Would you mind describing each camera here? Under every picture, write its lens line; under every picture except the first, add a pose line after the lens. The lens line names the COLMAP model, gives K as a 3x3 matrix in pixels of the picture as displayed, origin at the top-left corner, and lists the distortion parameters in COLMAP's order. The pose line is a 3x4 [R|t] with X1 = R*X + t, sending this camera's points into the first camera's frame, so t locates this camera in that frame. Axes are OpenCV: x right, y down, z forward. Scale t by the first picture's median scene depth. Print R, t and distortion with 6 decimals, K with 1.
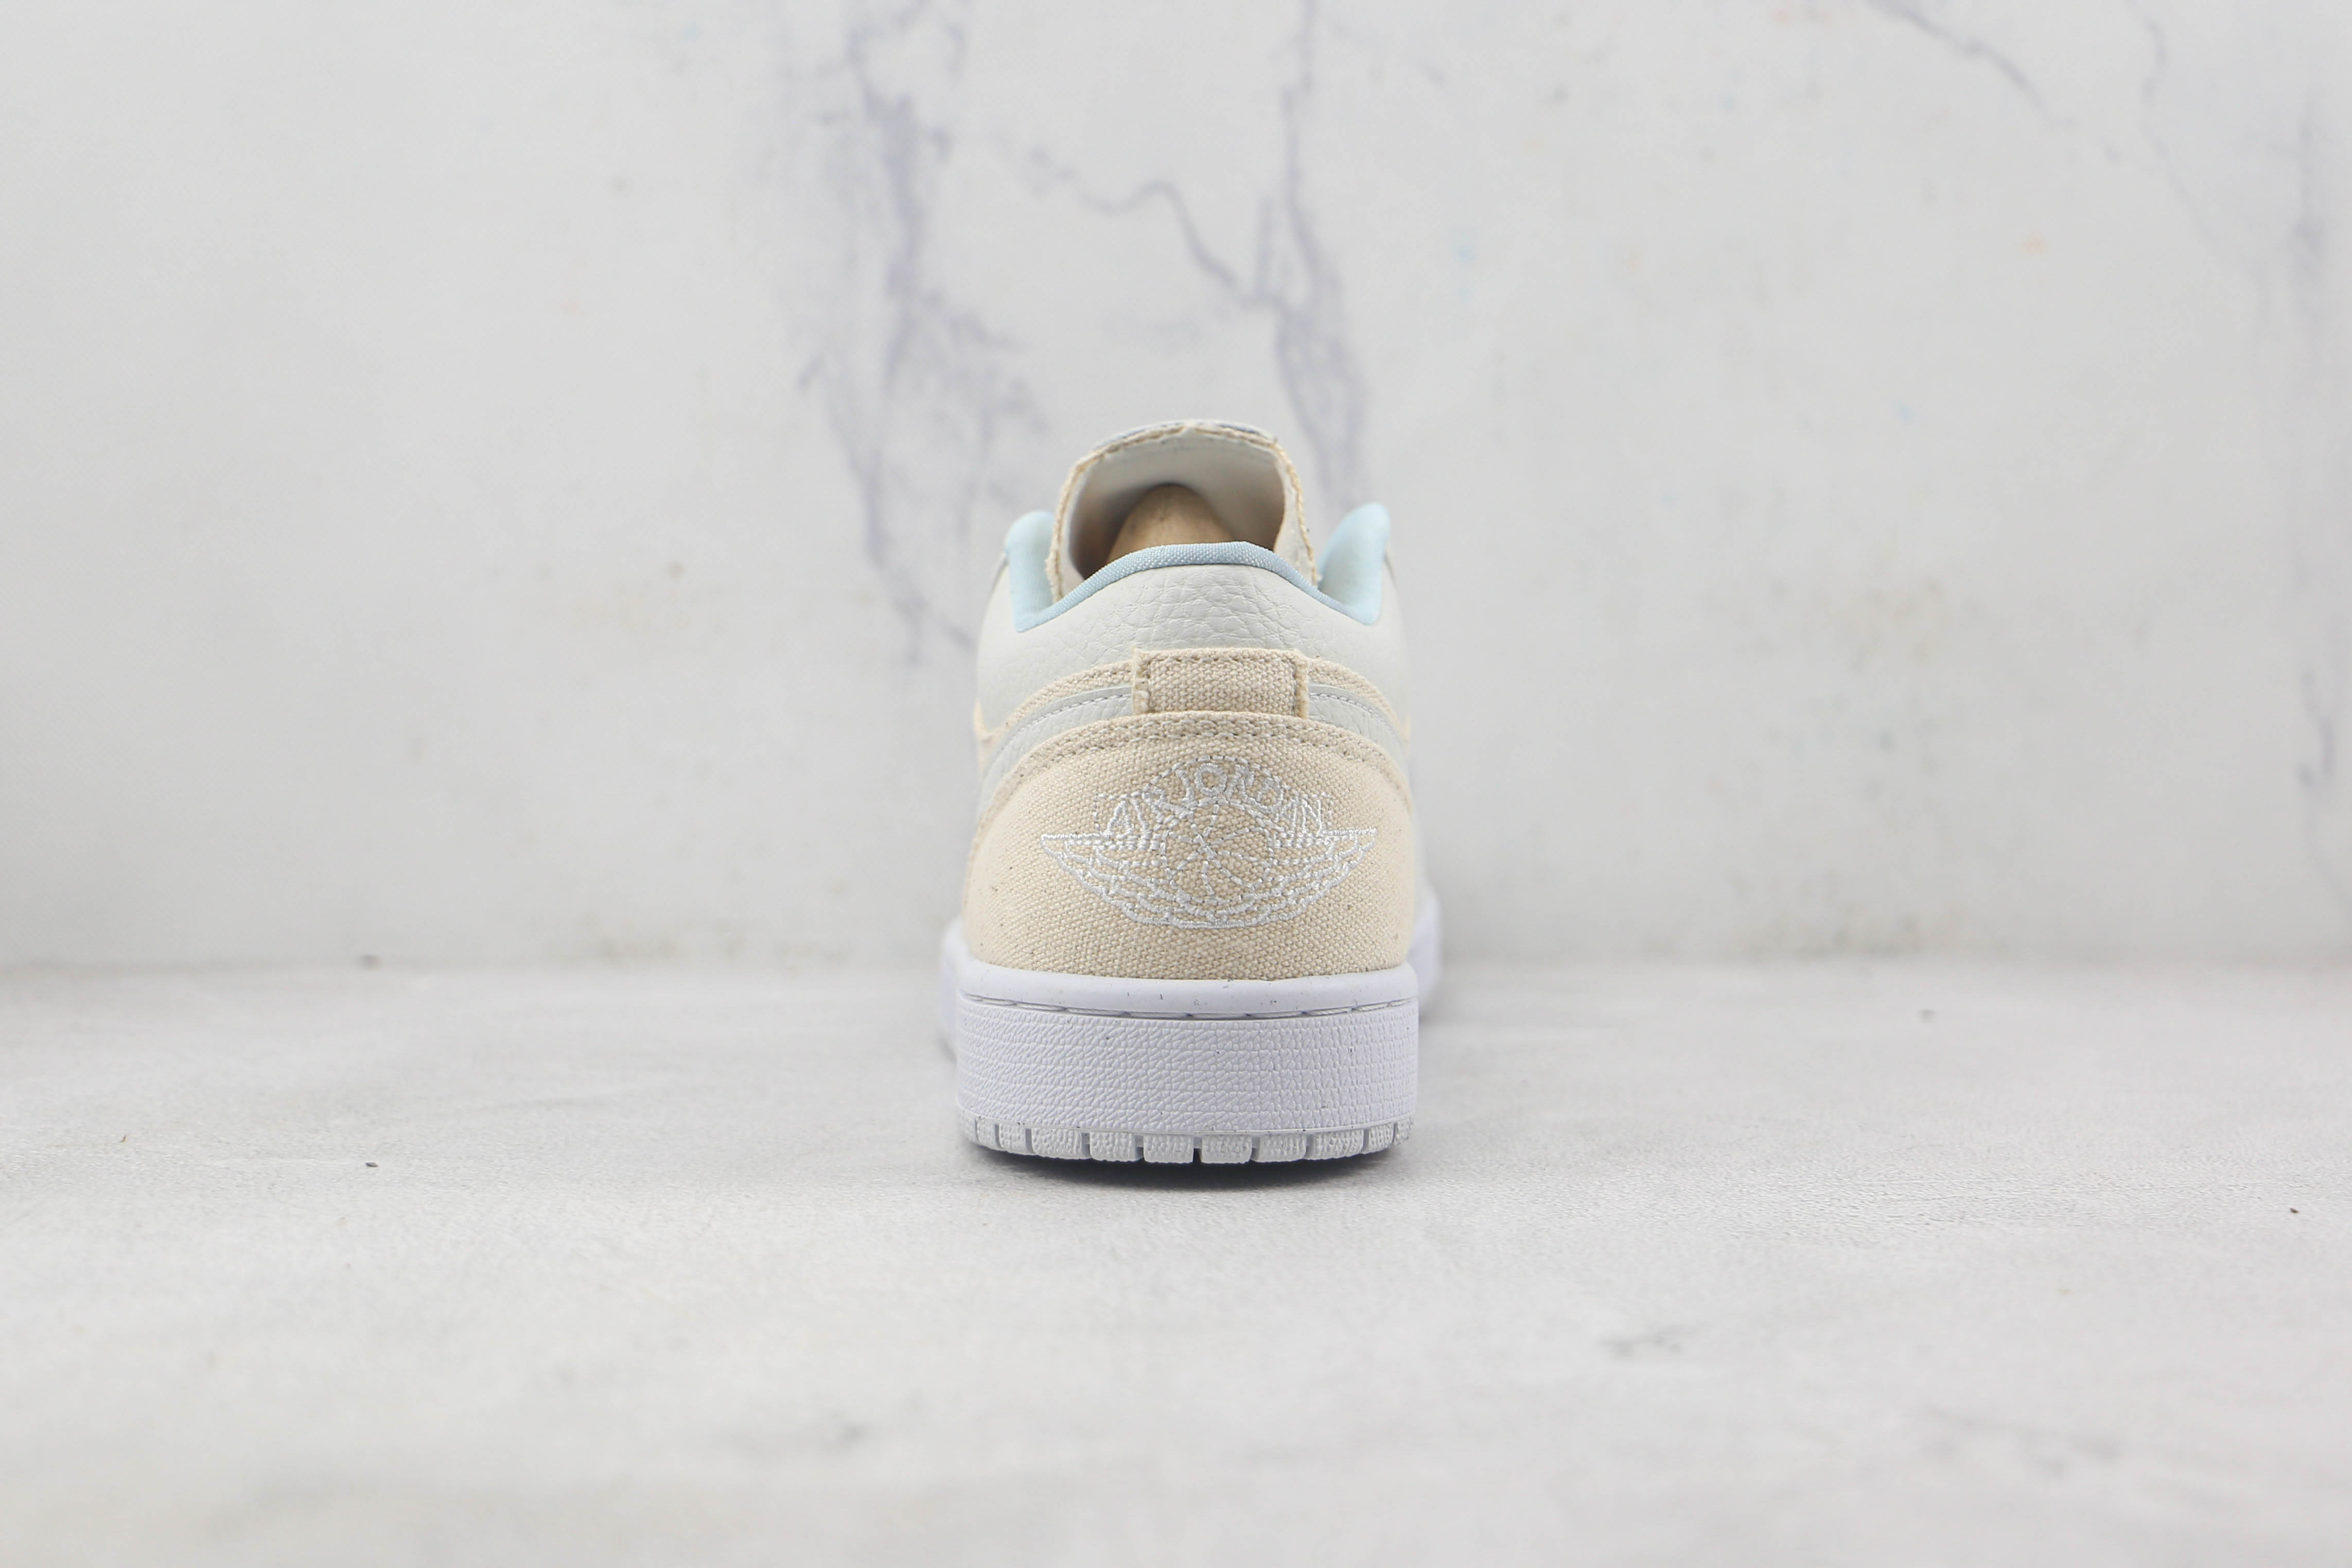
lens RADIAL K [[3135.6, 0, 1189.2], [0, 3135.6, 806.4], [0, 0, 1]] dist [0.017702, 0.000000]
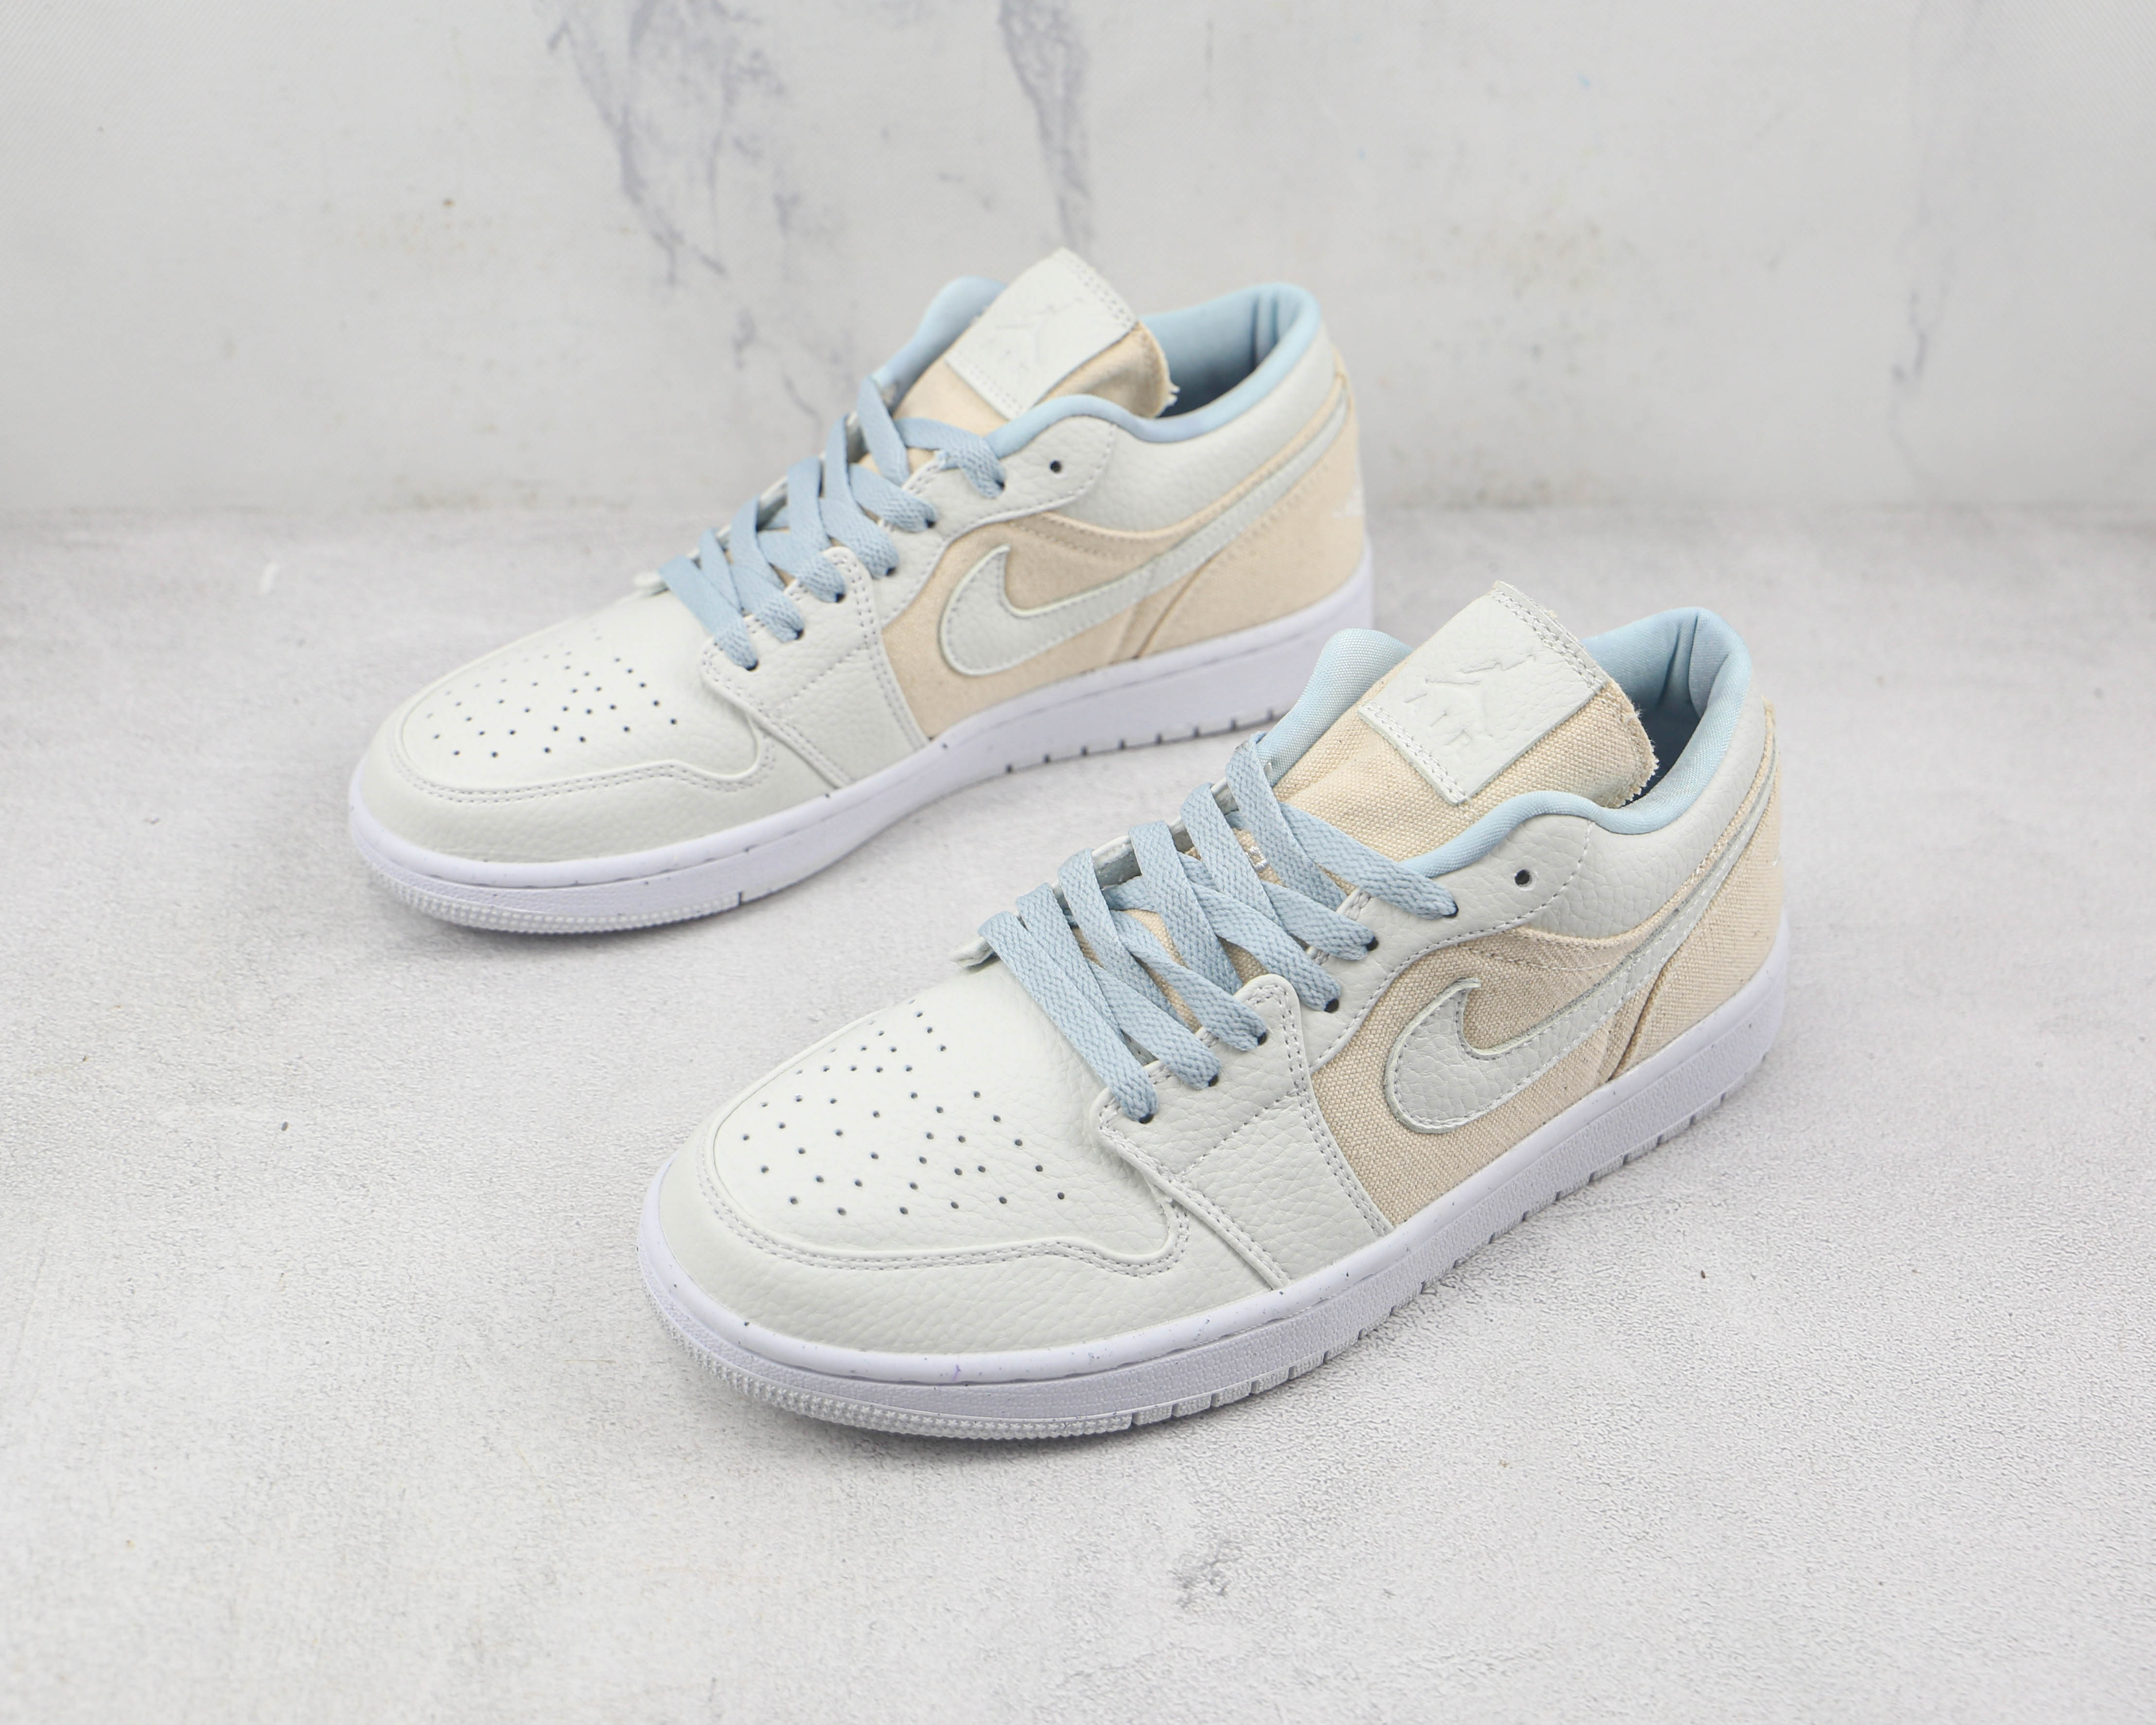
lens RADIAL K [[2968.0, 0, 1093.0], [0, 2968.0, 841.2], [0, 0, 1]] dist [0.014013, 0.000000]
pose [[0.999257, 0.001547, 0.038510, 0.020567], [-0.022967, 0.826298, 0.562765, -0.478663], [-0.030951, -0.563231, 0.825719, 0.017762]]
